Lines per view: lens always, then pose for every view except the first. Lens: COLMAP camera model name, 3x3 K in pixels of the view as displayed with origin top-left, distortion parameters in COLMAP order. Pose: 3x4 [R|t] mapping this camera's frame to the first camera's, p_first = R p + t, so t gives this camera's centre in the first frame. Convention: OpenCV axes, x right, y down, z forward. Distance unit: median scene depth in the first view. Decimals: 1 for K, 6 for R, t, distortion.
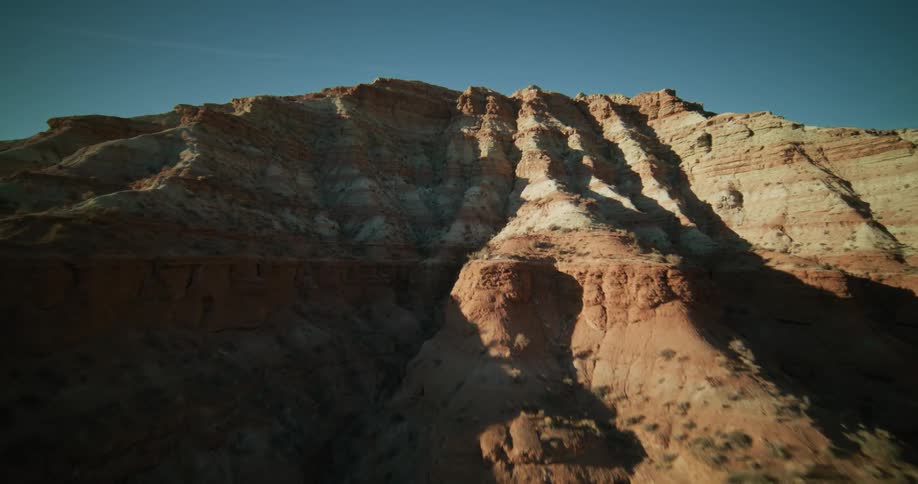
lens RADIAL K [[398.8, 0, 451.1], [0, 398.8, 235.9], [0, 0, 1]] dist [-0.014778, 0.000049]
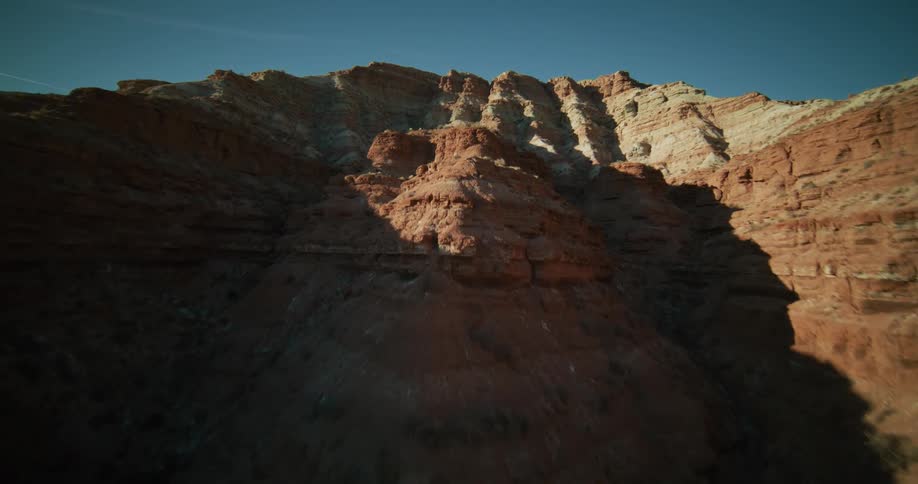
lens RADIAL K [[398.8, 0, 451.1], [0, 398.8, 235.9], [0, 0, 1]] dist [-0.014778, 0.000049]
pose [[0.998614, 0.018458, -0.049280, 0.154613], [-0.018933, 0.999778, -0.009193, 0.170356], [0.049099, 0.010113, 0.998743, -0.227298]]
